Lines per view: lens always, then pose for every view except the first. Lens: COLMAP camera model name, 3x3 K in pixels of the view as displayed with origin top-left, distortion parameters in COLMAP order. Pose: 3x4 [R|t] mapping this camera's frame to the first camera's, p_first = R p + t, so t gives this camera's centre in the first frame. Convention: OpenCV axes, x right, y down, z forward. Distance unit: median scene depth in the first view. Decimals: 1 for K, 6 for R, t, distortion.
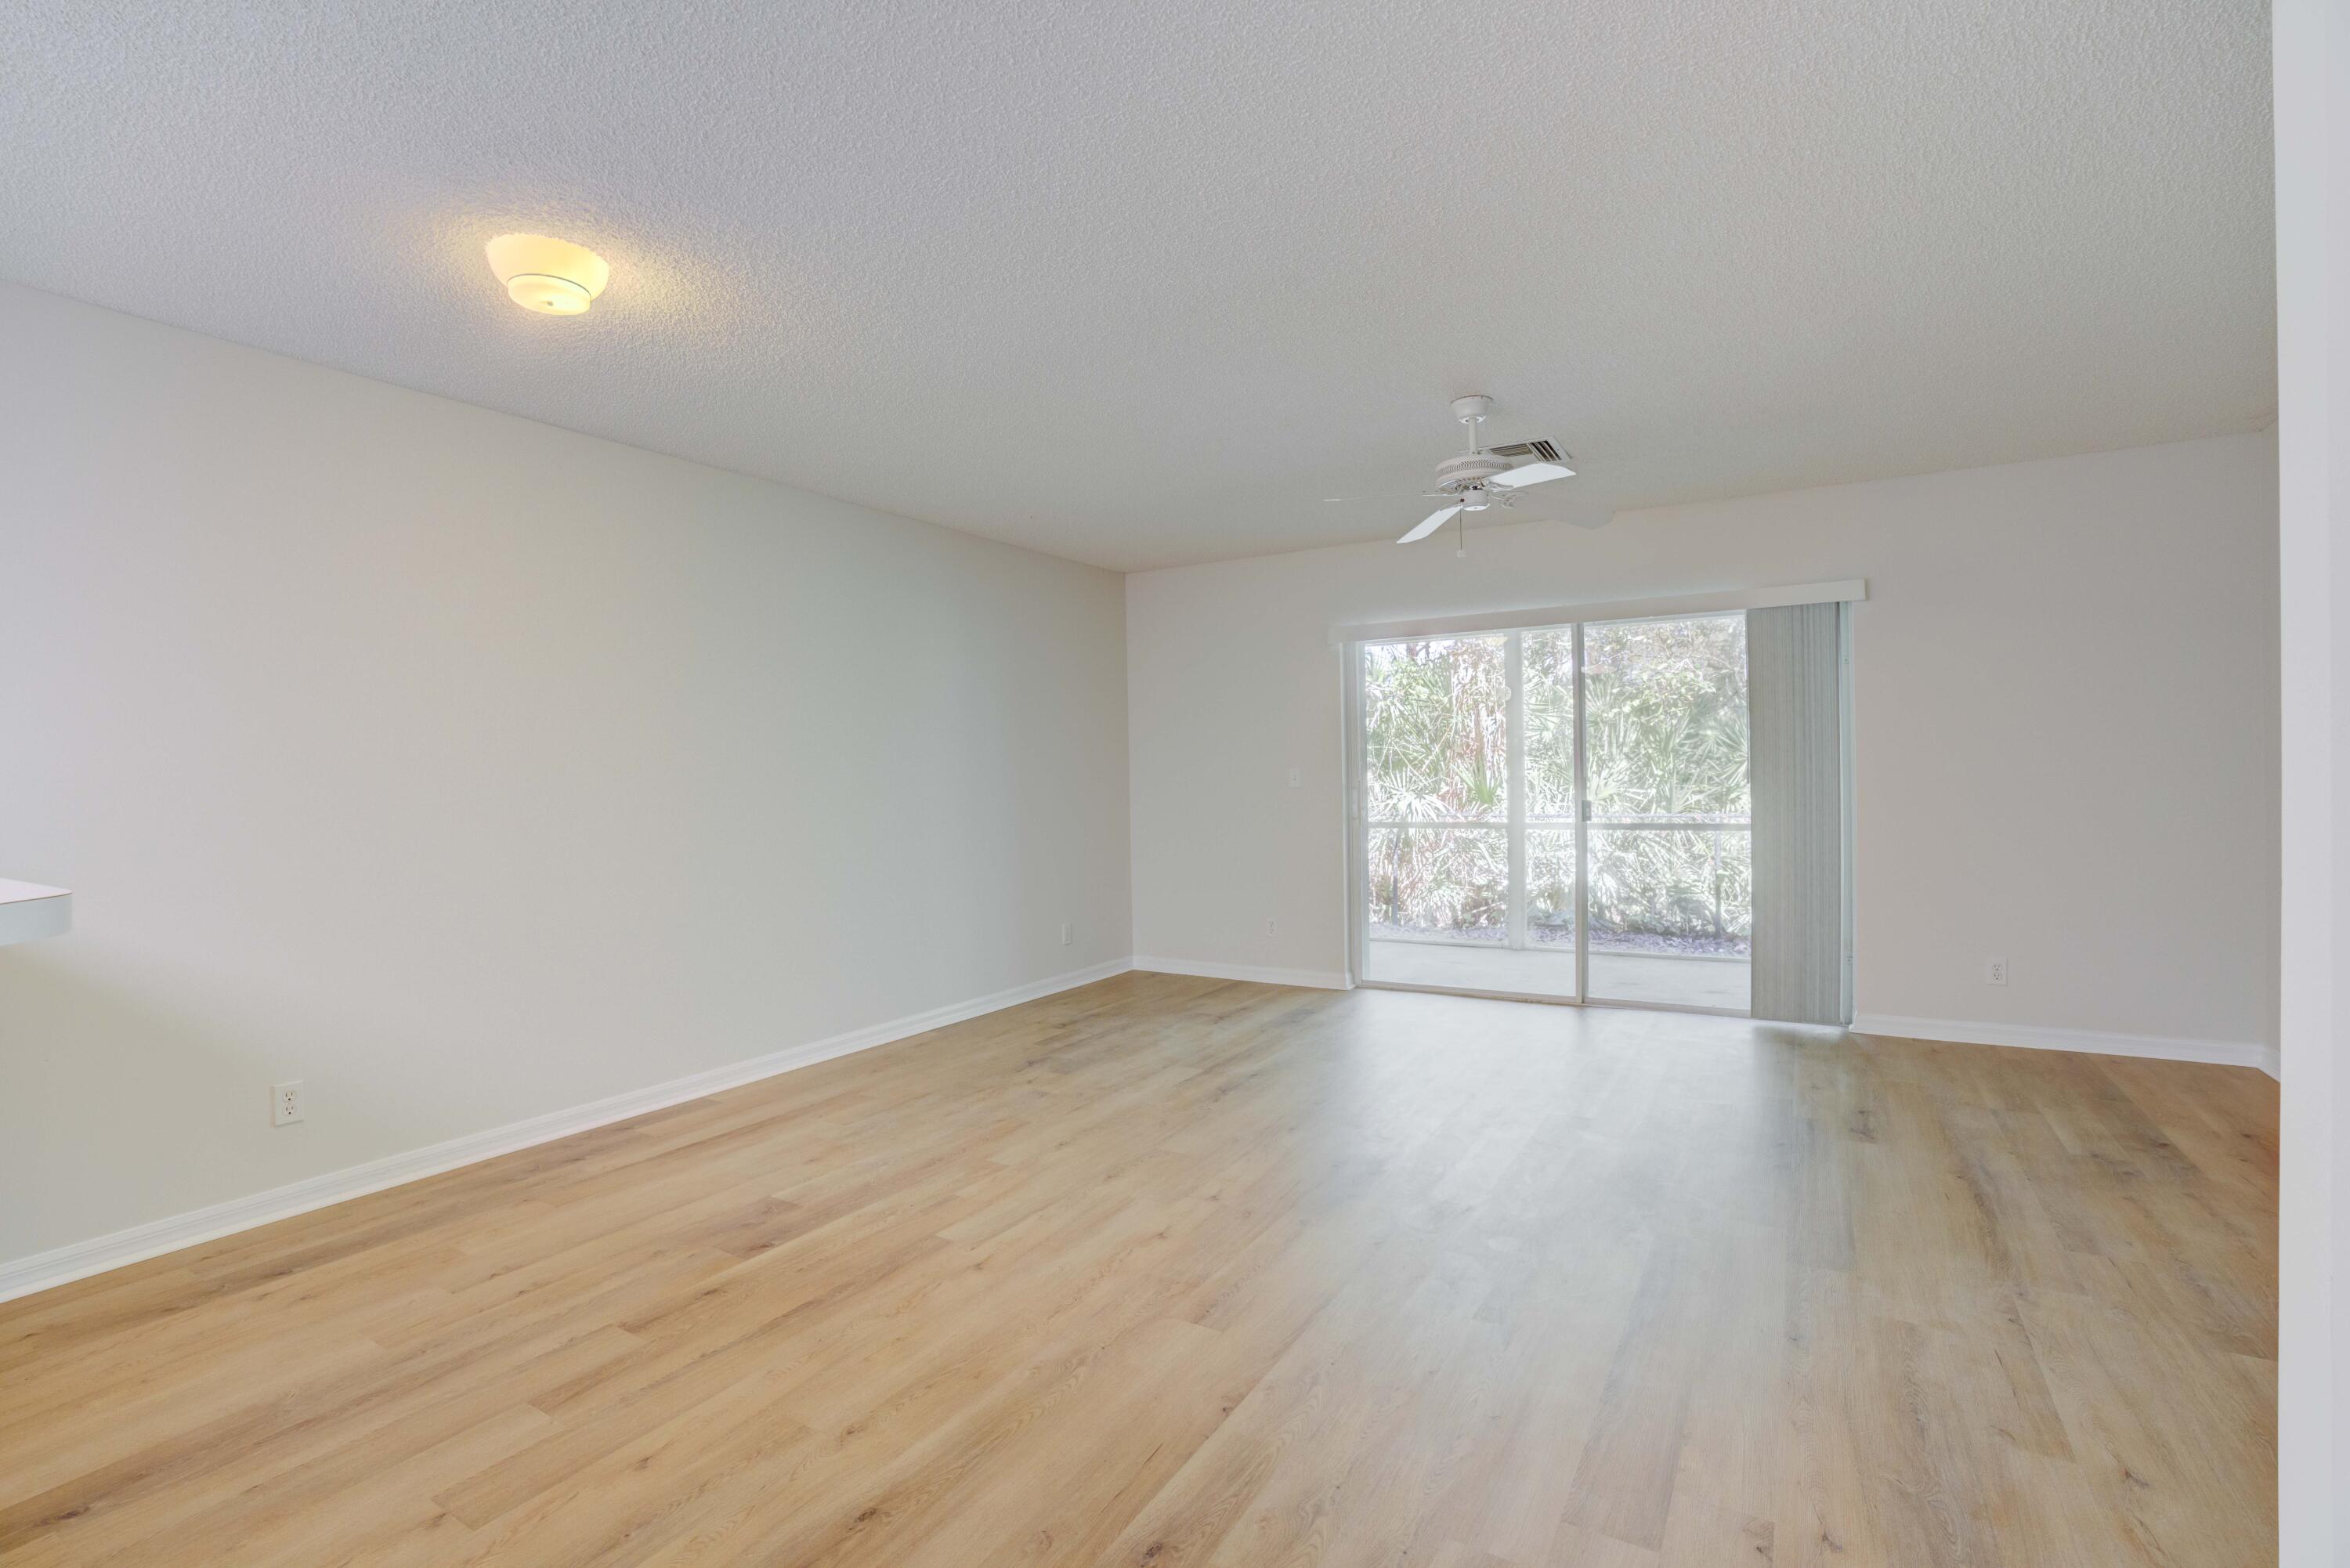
lens RADIAL K [[1066.7, 0, 1177.5], [0, 1066.7, 778.8], [0, 0, 1]] dist [-0.016604, 0.008673]
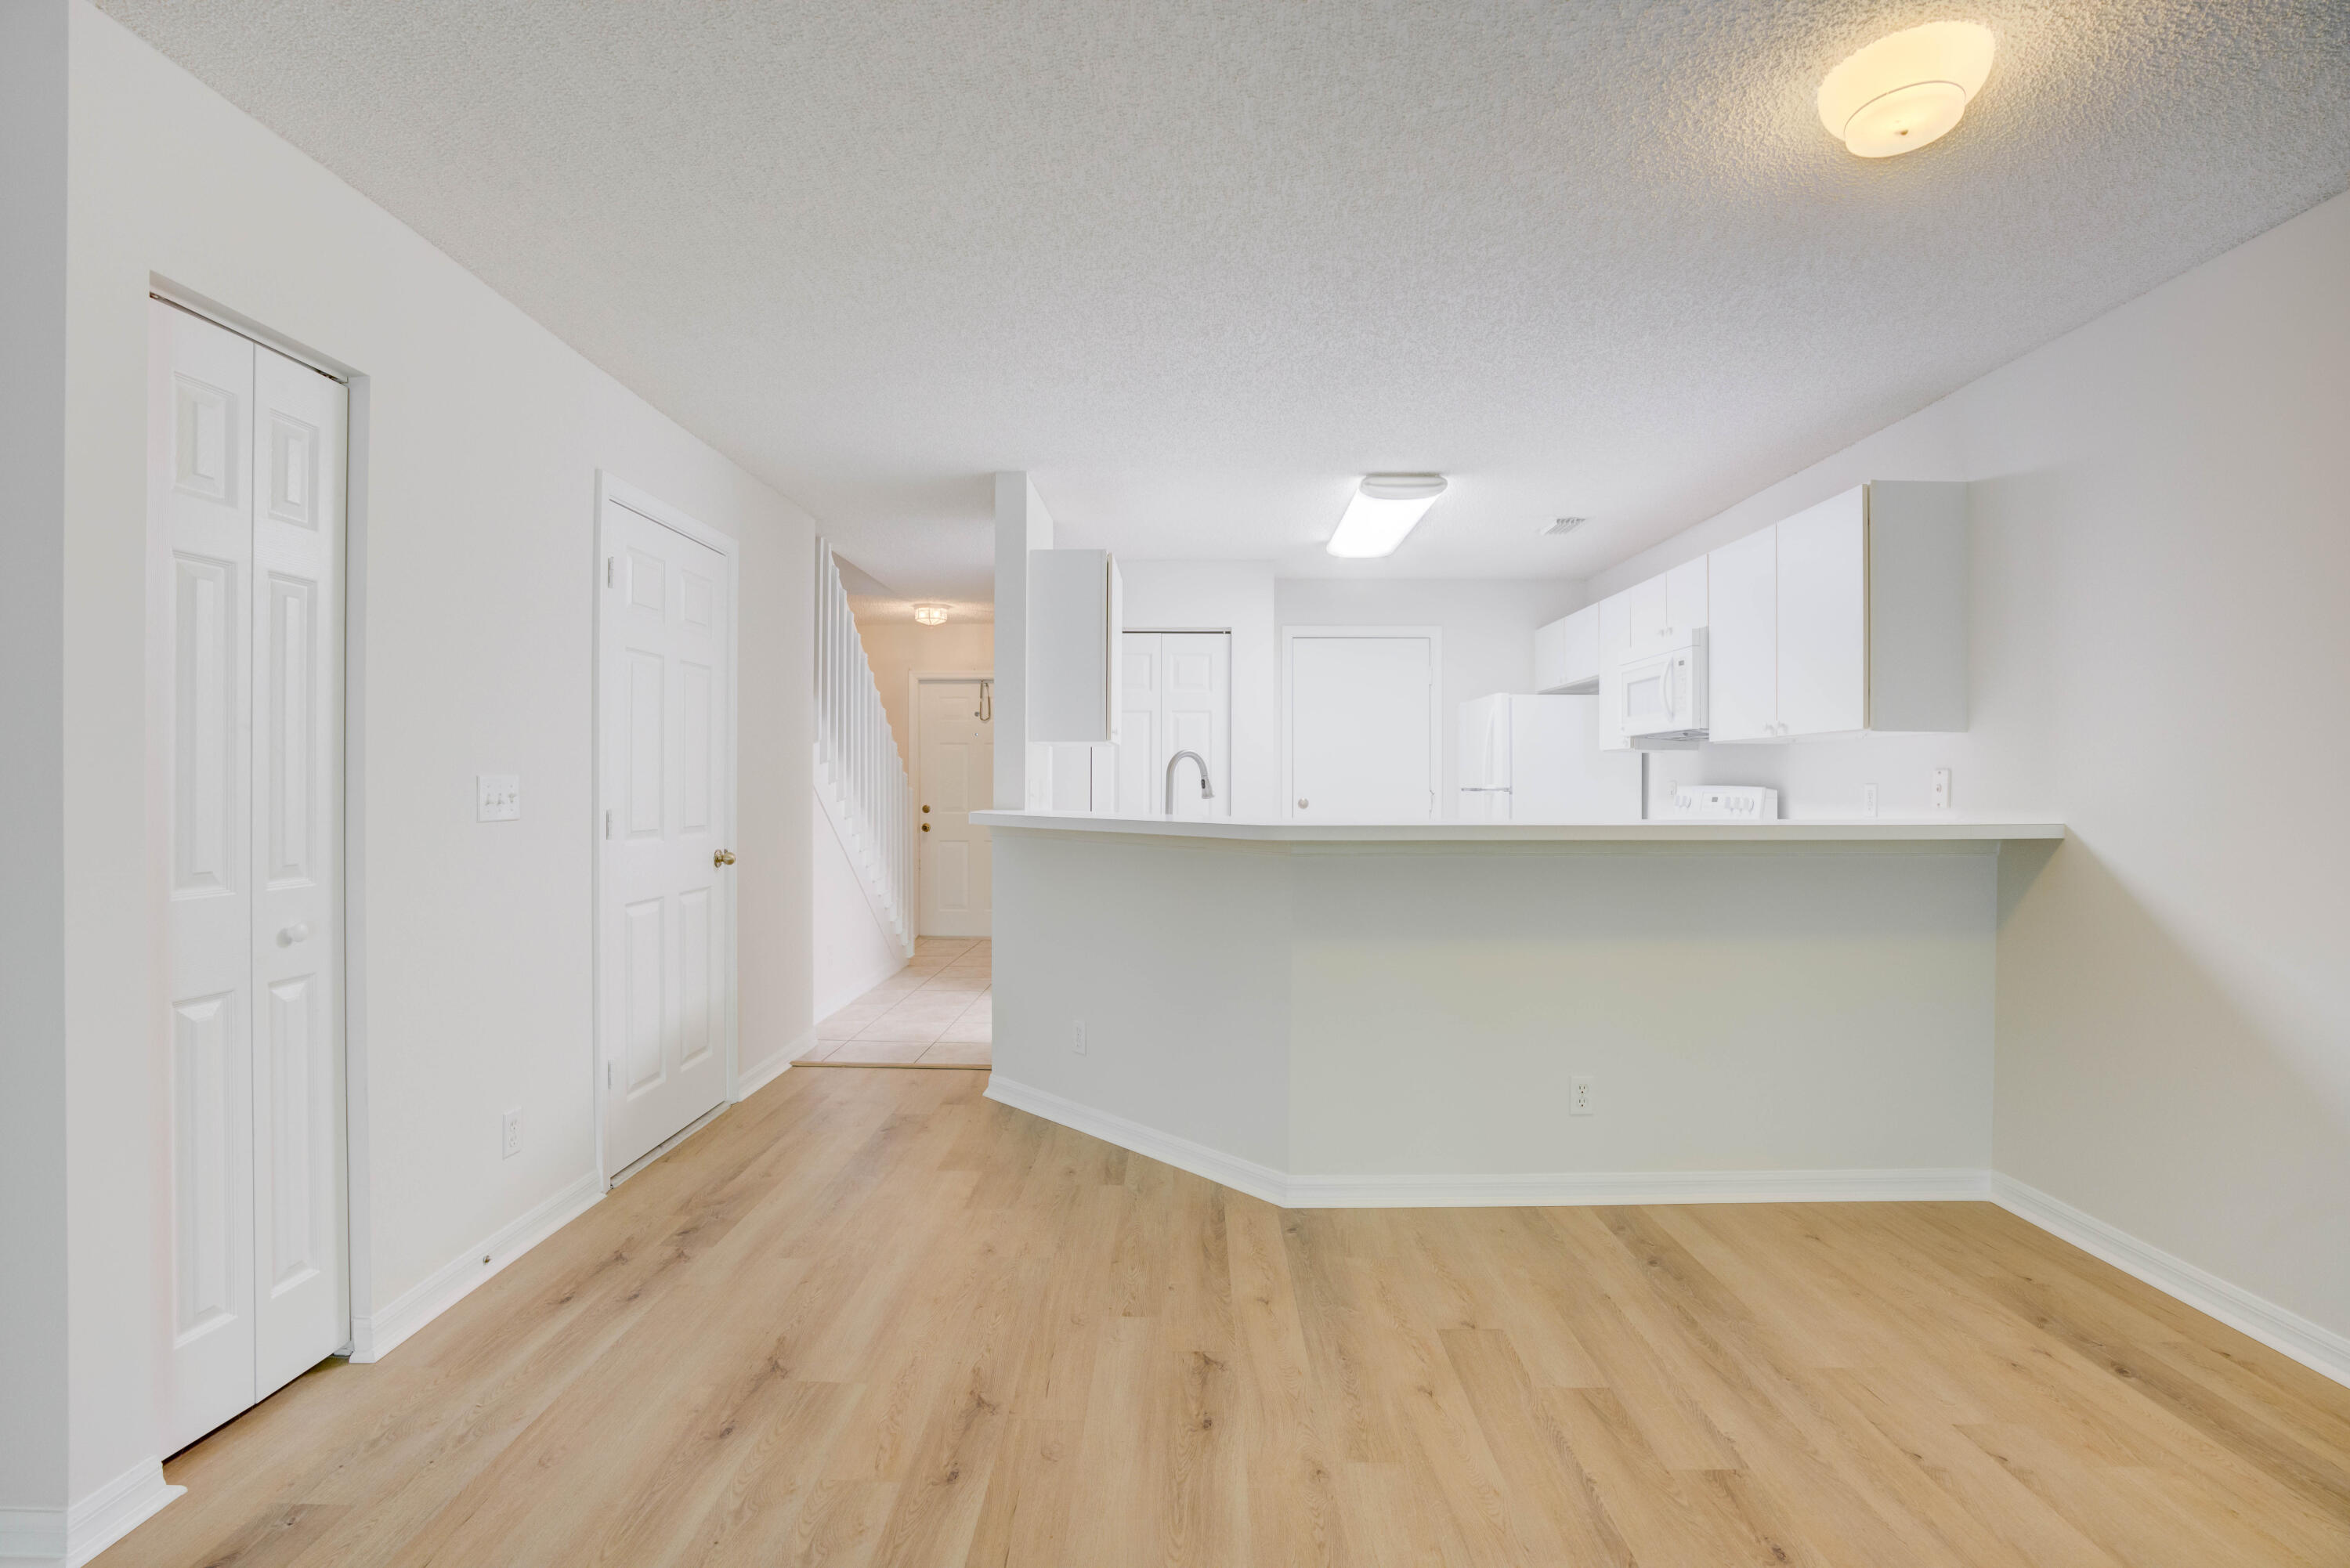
lens RADIAL K [[1066.7, 0, 1172.5], [0, 1066.7, 779.0], [0, 0, 1]] dist [-0.016604, 0.008673]
pose [[-0.860805, 0.015779, -0.508691, 0.264902], [0.012907, 0.999875, 0.009173, -0.021876], [0.508772, 0.001331, -0.860900, 1.627725]]
